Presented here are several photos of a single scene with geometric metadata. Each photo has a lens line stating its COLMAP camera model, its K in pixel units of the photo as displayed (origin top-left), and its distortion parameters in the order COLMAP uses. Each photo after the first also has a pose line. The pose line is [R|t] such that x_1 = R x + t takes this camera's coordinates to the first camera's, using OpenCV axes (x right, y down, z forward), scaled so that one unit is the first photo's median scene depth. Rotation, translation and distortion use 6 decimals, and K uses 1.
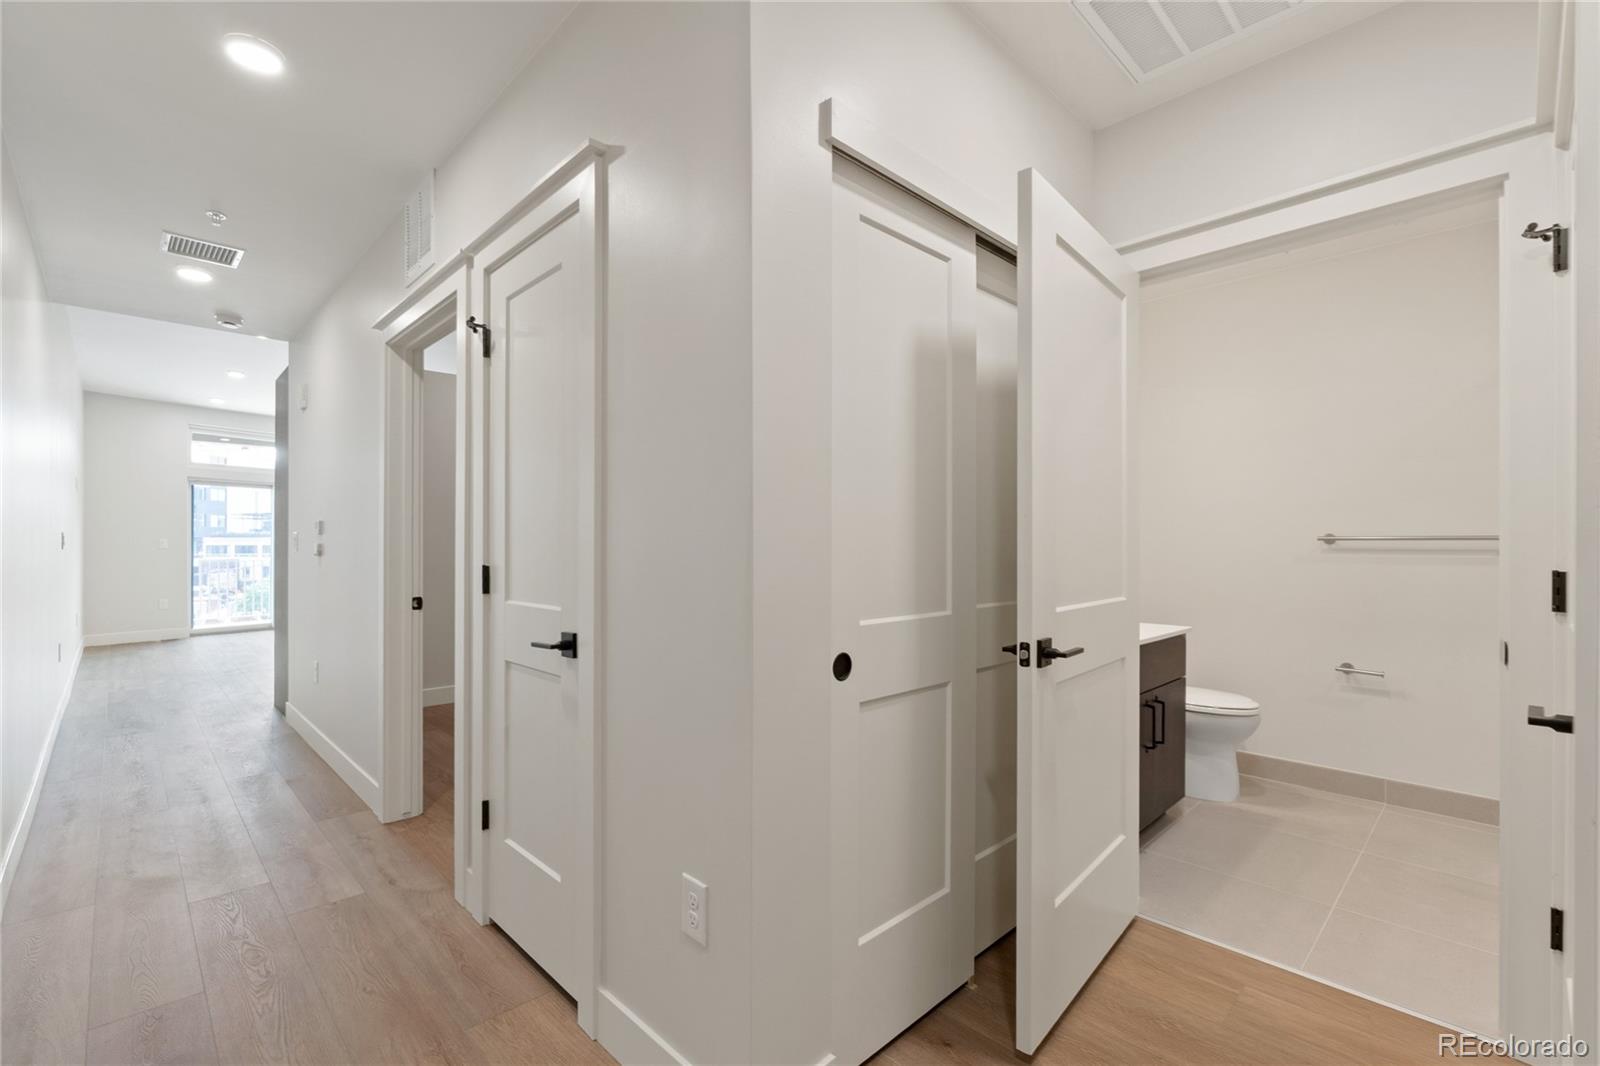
lens RADIAL K [[698.0, 0, 800.0], [0, 698.0, 533.0], [0, 0, 1]] dist [0.000246, 0.000041]
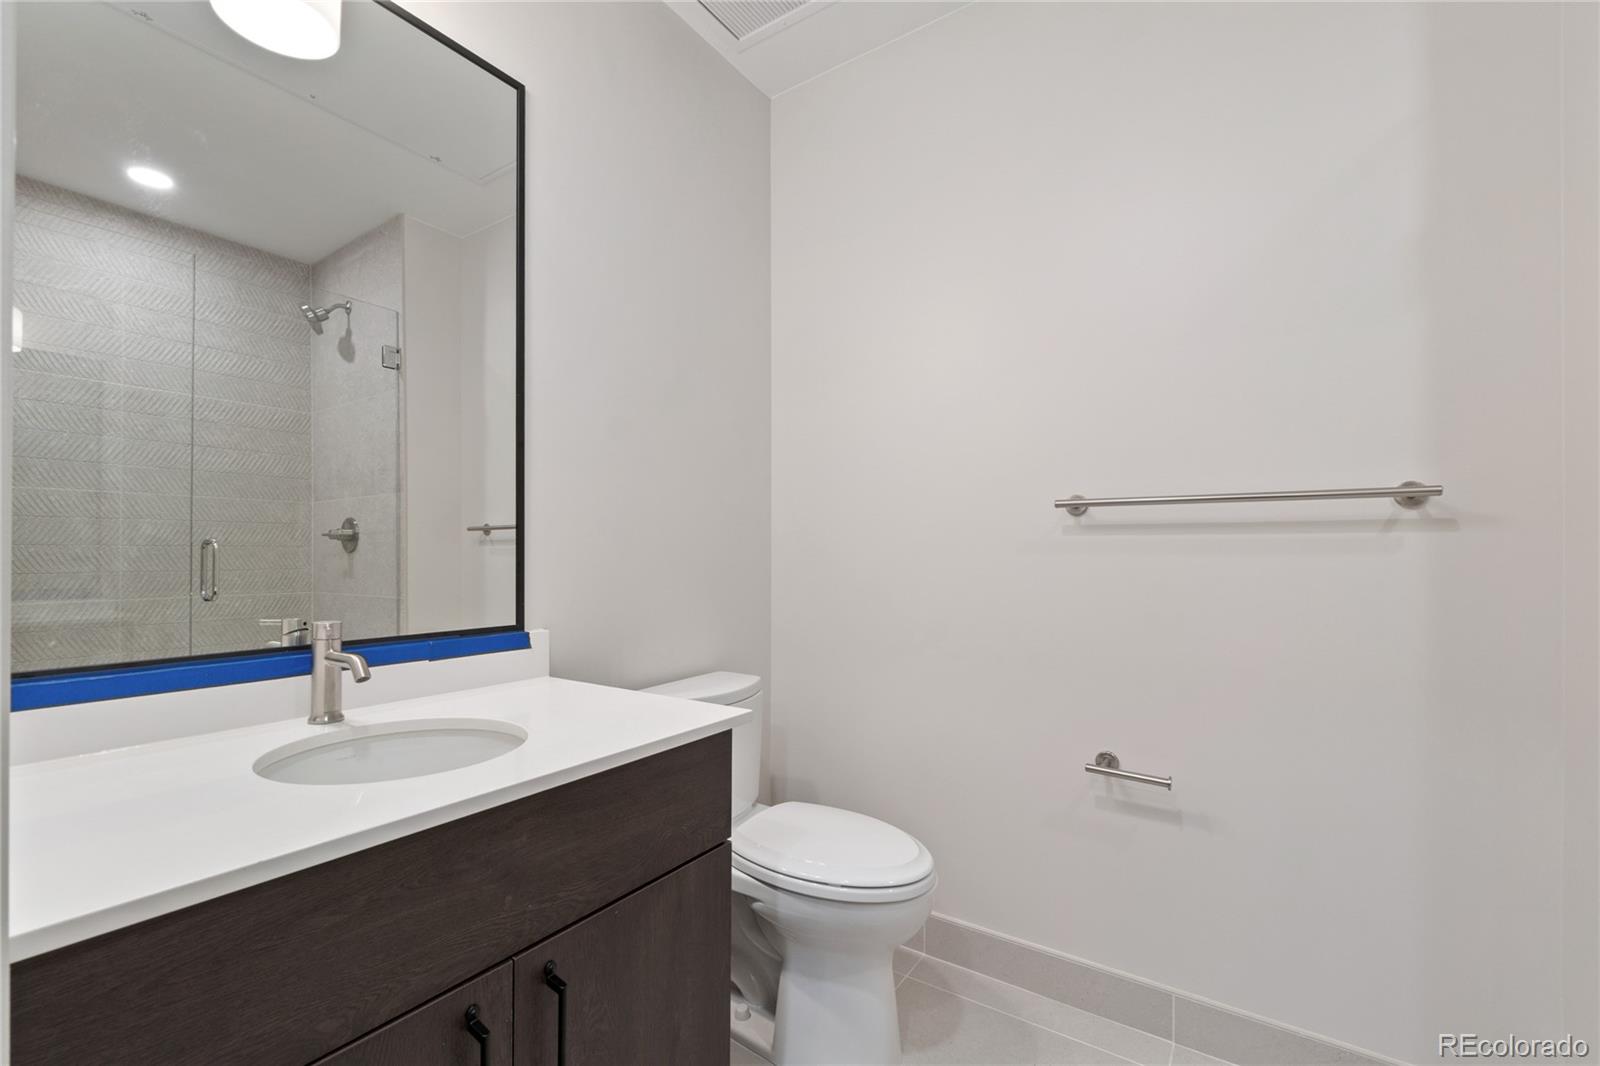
lens RADIAL K [[698.0, 0, 800.0], [0, 698.0, 533.0], [0, 0, 1]] dist [0.000246, 0.000041]
pose [[0.978862, 0.007448, 0.204385, 0.469283], [-0.005849, 0.999947, -0.008426, 0.034289], [-0.204437, 0.007052, 0.978854, 0.560179]]
